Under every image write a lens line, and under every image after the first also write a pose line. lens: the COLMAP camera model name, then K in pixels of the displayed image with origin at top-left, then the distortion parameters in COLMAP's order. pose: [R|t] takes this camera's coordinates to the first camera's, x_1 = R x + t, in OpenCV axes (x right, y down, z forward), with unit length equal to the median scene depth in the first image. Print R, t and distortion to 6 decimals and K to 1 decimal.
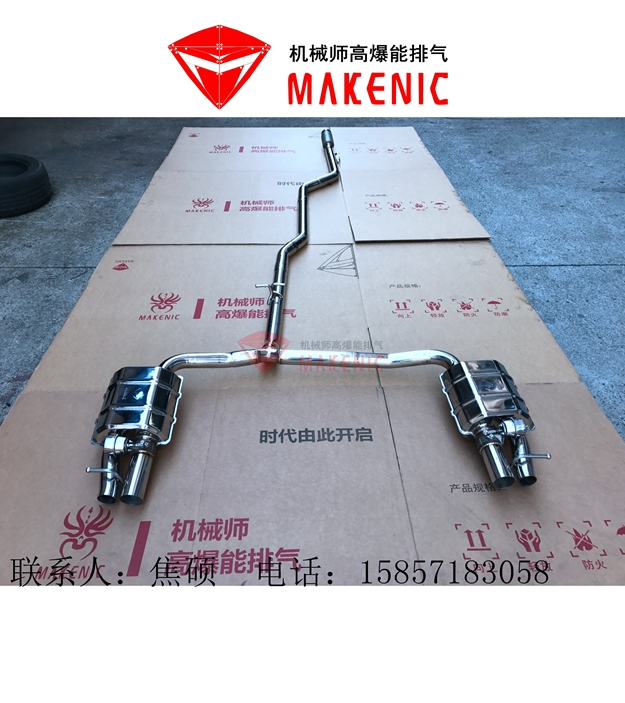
lens RADIAL K [[589.7, 0, 353.9], [0, 589.7, 351.6], [0, 0, 1]] dist [0.003340, 0.012989]
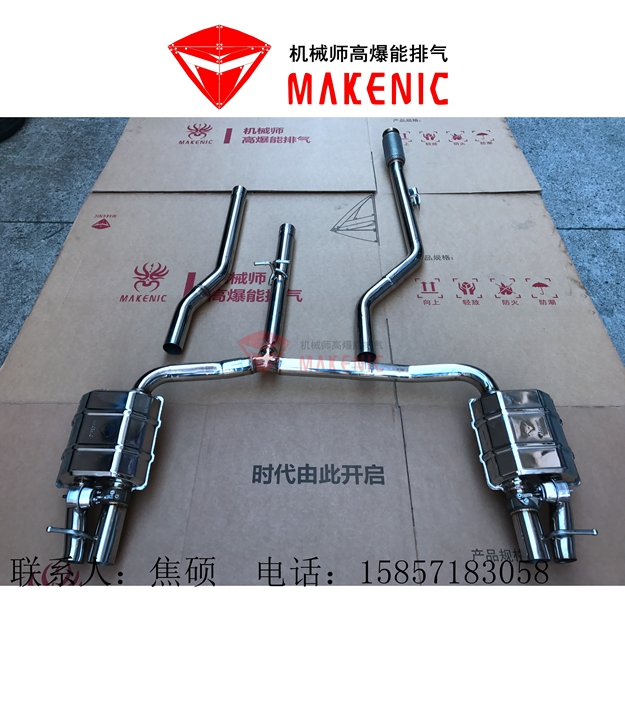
lens RADIAL K [[589.7, 0, 353.9], [0, 589.7, 351.6], [0, 0, 1]] dist [0.003340, 0.012989]
pose [[0.998518, 0.031259, -0.044541, 0.018075], [-0.021259, 0.977583, 0.209476, -0.192127], [0.050091, -0.208218, 0.976799, 0.186657]]
